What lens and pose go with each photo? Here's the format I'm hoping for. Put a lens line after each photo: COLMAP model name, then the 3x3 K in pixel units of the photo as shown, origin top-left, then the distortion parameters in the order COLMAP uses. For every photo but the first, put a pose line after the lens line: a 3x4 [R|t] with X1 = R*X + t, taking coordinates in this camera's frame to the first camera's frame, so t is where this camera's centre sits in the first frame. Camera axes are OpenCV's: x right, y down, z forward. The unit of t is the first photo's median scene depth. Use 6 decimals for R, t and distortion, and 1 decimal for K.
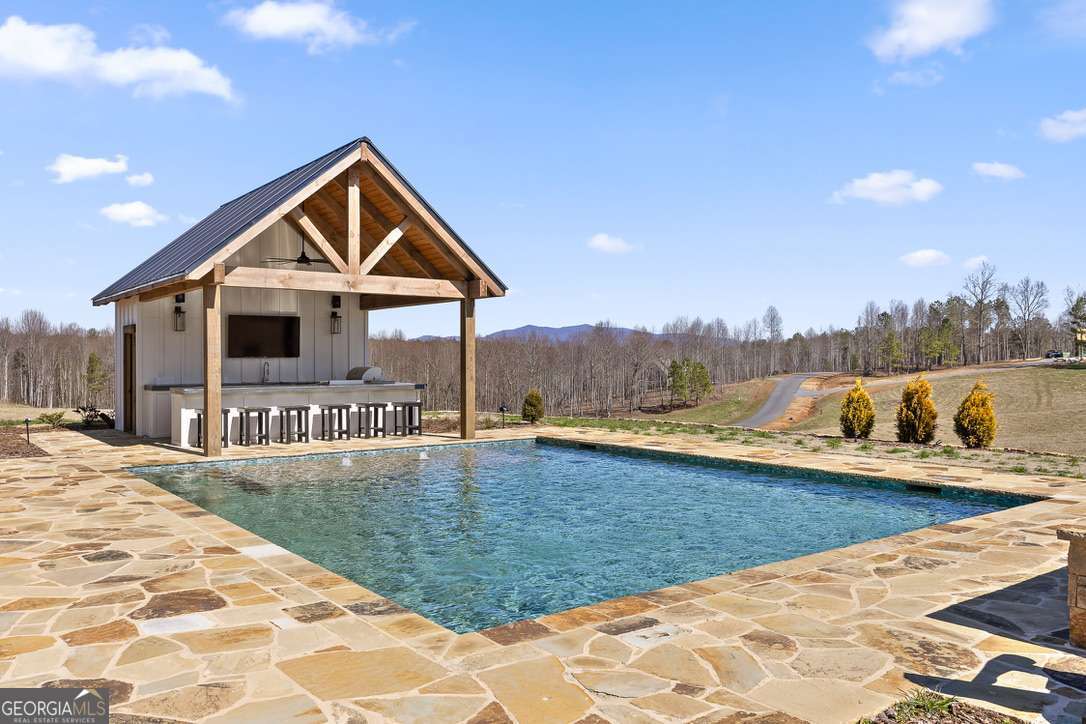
lens RADIAL K [[843.1, 0, 533.3], [0, 843.1, 365.9], [0, 0, 1]] dist [0.015047, -0.000170]
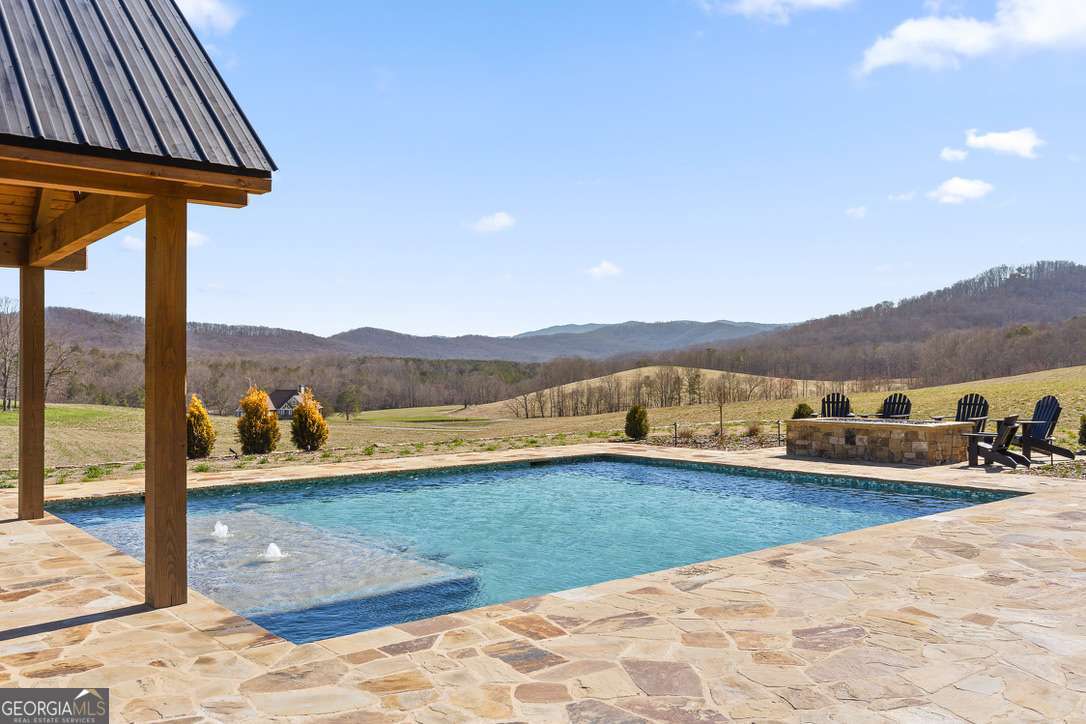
lens RADIAL K [[911.8, 0, 548.7], [0, 911.8, 355.4], [0, 0, 1]] dist [0.004993, -0.013668]
pose [[-0.042308, 0.017992, 0.998943, -0.652897], [0.016697, 0.999711, -0.017299, -0.004477], [-0.998965, 0.015948, -0.042596, 0.643678]]
